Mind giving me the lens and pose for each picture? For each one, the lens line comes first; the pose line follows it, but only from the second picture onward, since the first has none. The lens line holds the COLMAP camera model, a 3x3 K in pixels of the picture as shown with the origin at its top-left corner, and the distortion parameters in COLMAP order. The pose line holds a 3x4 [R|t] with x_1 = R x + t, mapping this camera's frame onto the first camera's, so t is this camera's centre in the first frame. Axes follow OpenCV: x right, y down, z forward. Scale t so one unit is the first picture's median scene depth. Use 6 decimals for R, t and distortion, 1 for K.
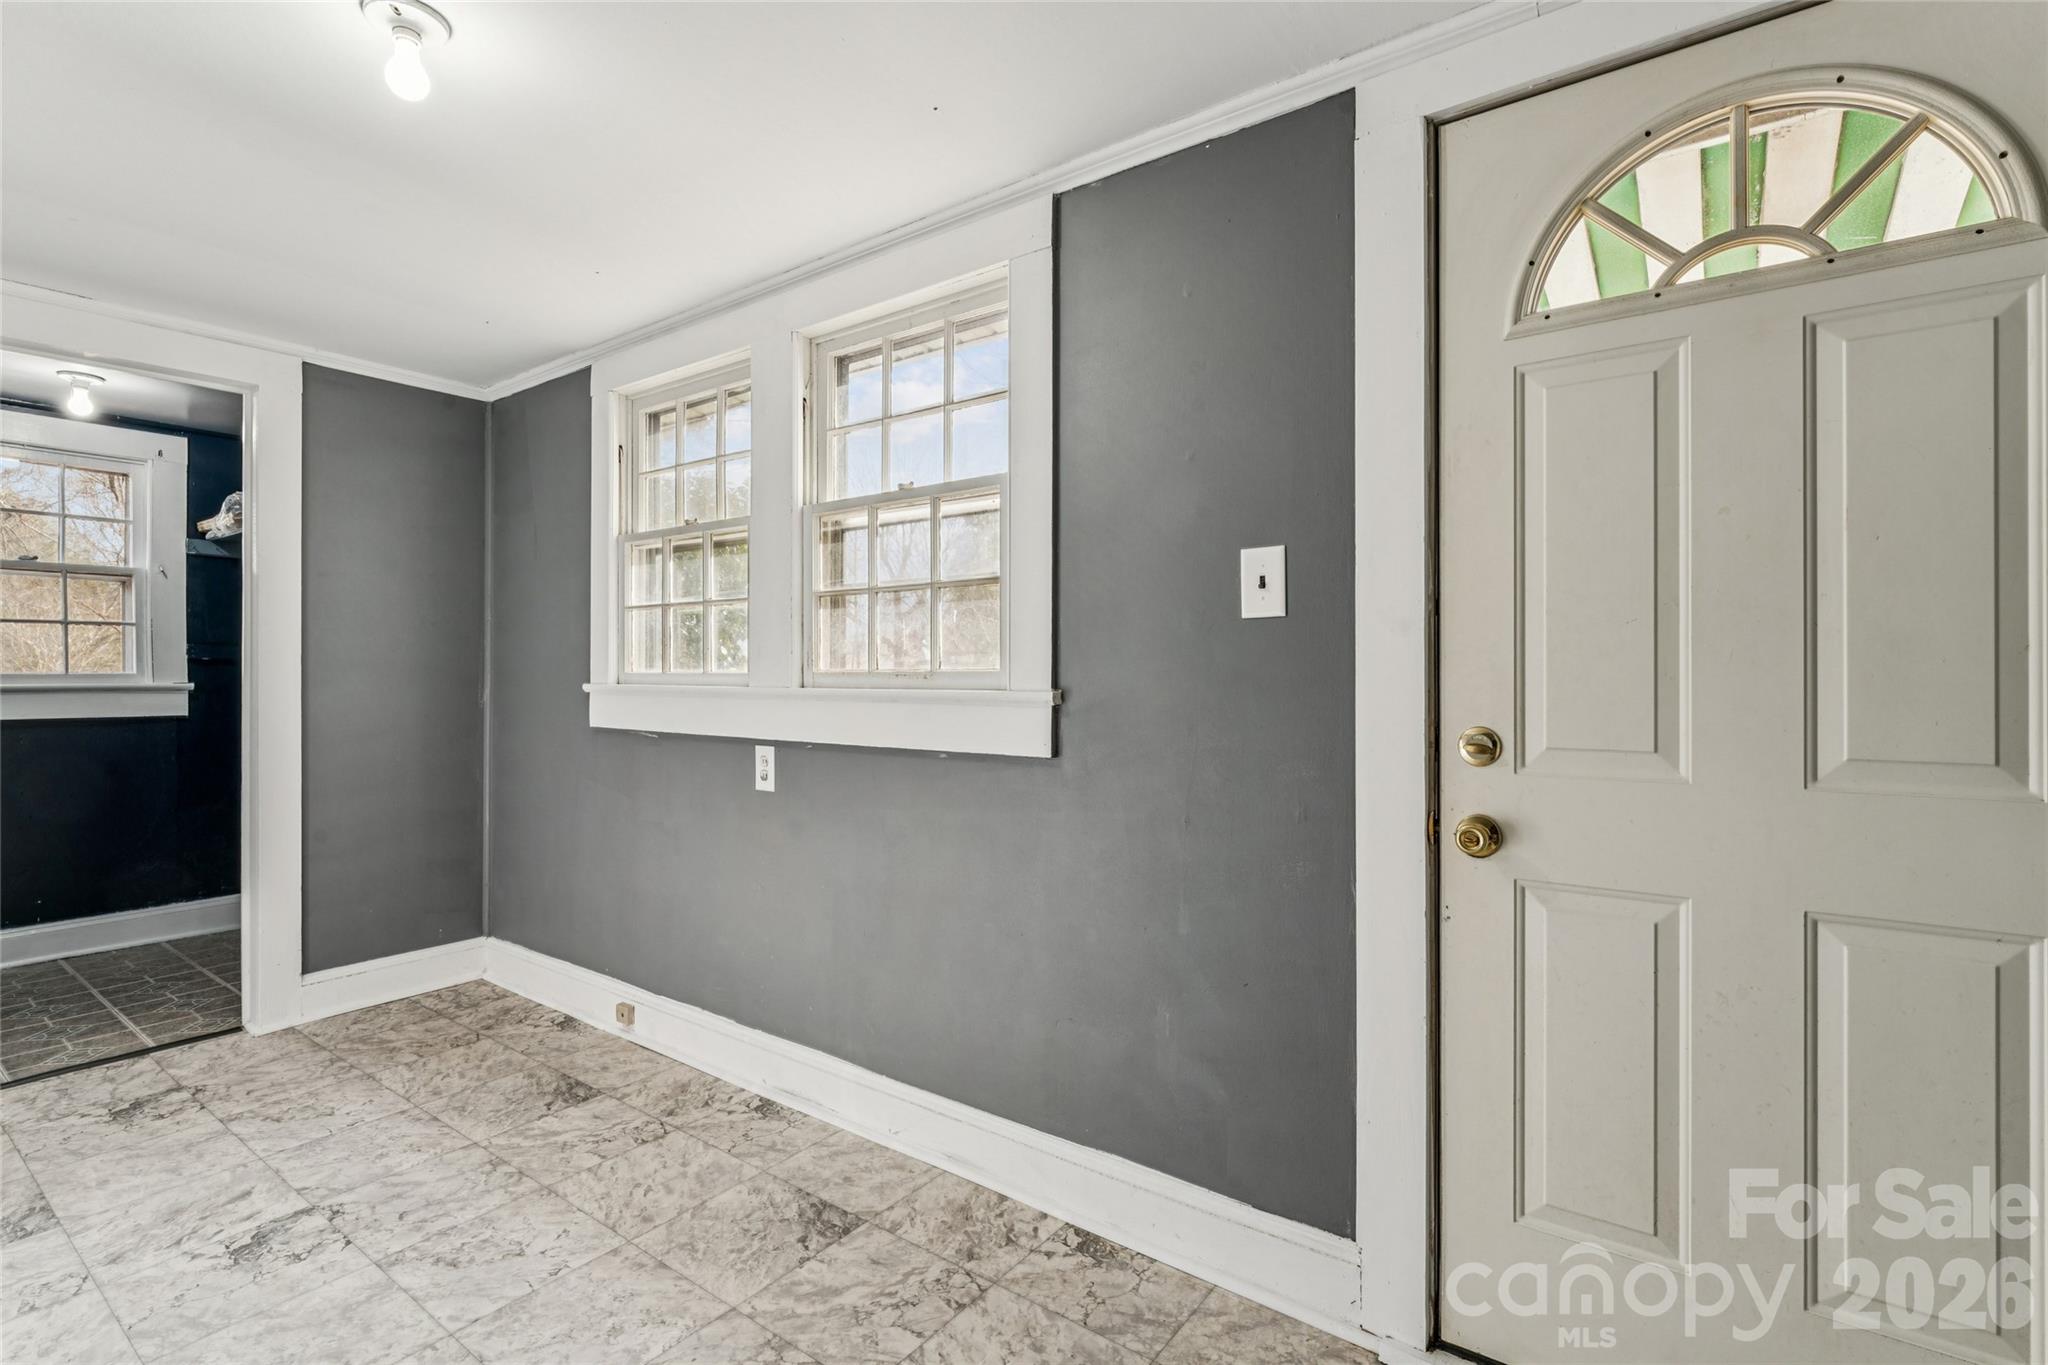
lens RADIAL K [[955.9, 0, 1024.0], [0, 955.9, 684.8], [0, 0, 1]] dist [0.003753, 0.002018]
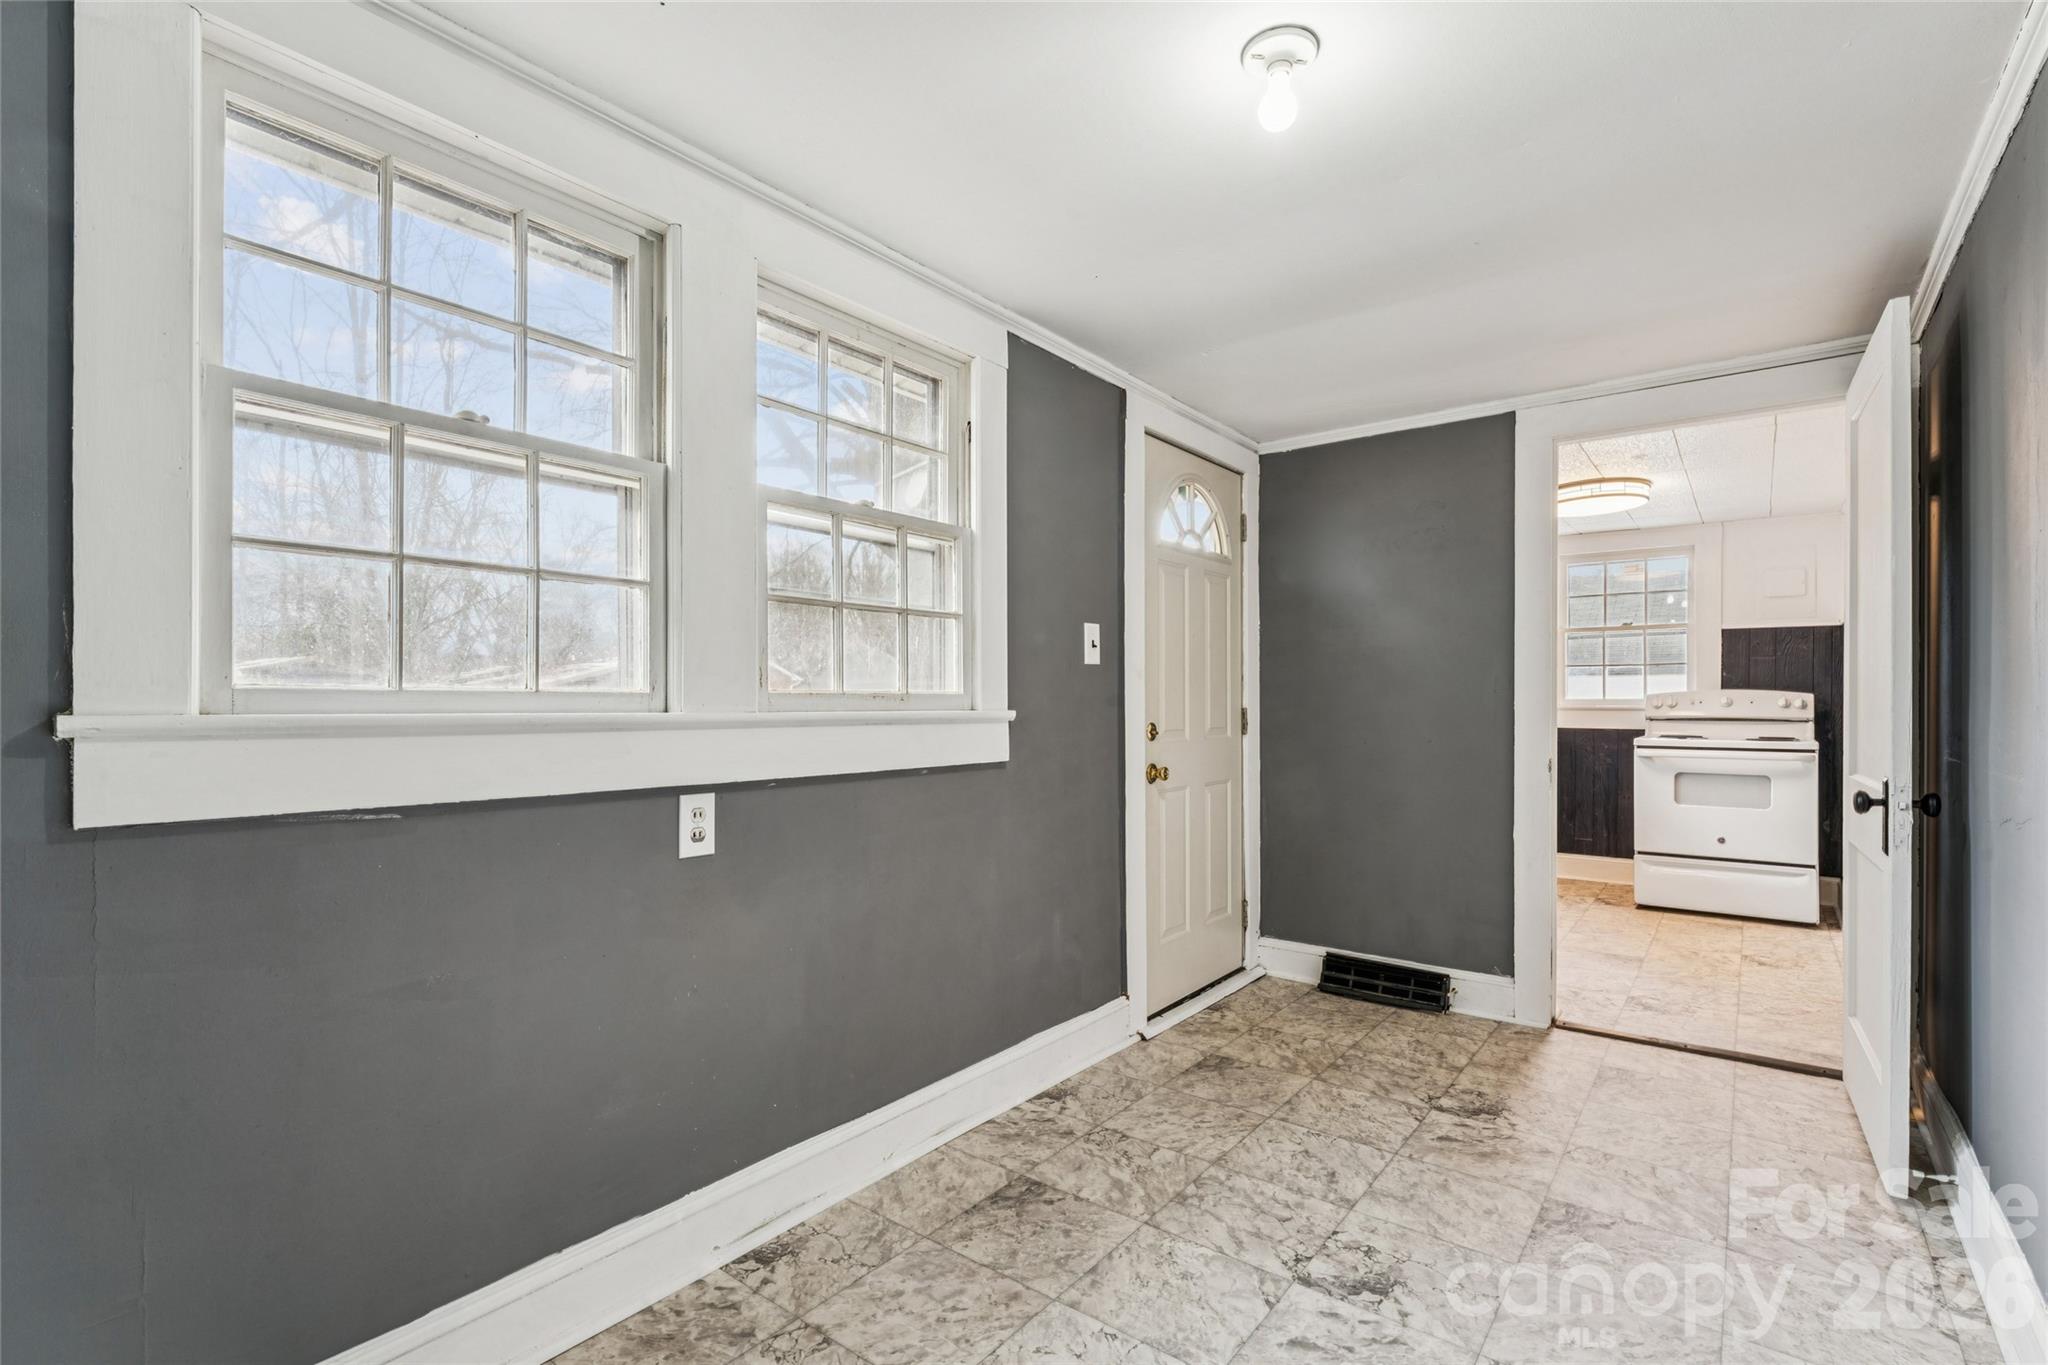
lens RADIAL K [[955.9, 0, 1018.8], [0, 955.9, 700.6], [0, 0, 1]] dist [0.003753, 0.002018]
pose [[0.017138, -0.001926, 0.999851, -1.336675], [0.006476, 0.999977, 0.001815, -0.007951], [-0.999832, 0.006444, 0.017150, 1.004660]]
